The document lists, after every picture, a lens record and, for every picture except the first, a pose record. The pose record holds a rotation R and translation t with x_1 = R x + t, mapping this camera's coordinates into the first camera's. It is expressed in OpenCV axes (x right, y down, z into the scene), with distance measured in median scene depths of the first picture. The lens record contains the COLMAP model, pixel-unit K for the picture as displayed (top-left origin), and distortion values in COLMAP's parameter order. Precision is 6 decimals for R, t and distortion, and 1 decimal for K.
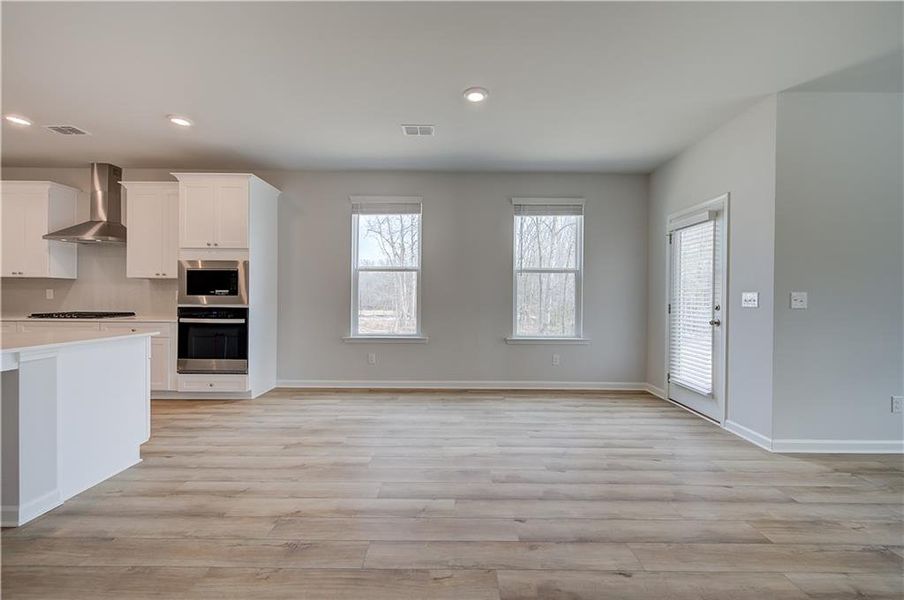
lens RADIAL K [[364.0, 0, 454.0], [0, 364.0, 301.5], [0, 0, 1]] dist [0.000335, -0.000020]
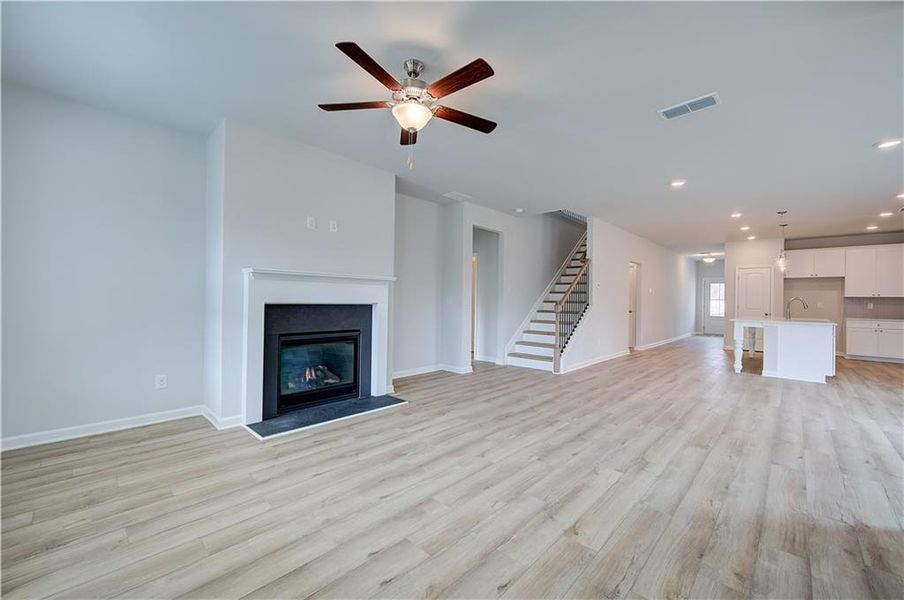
lens RADIAL K [[364.0, 0, 454.0], [0, 364.0, 301.5], [0, 0, 1]] dist [0.000335, -0.000020]
pose [[-0.693154, -0.014959, -0.720634, 1.407488], [-0.027437, 0.999608, 0.005641, 0.003199], [0.720267, 0.023682, -0.693293, 0.568573]]
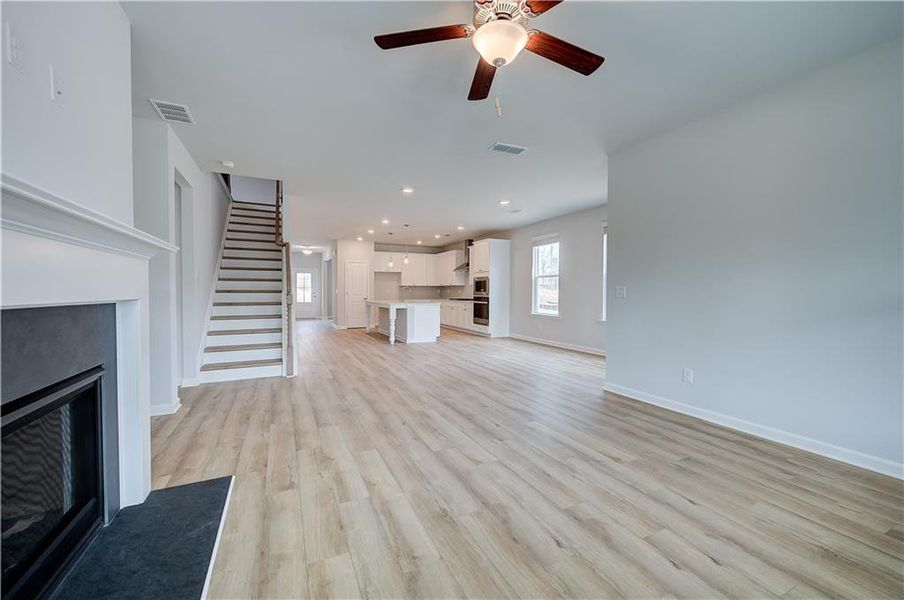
lens RADIAL K [[364.0, 0, 454.0], [0, 364.0, 301.5], [0, 0, 1]] dist [0.000335, -0.000020]
pose [[0.427211, 0.017901, -0.903975, 1.412861], [-0.007548, 0.999840, 0.016232, 0.010676], [0.904120, -0.000111, 0.427278, -0.175400]]
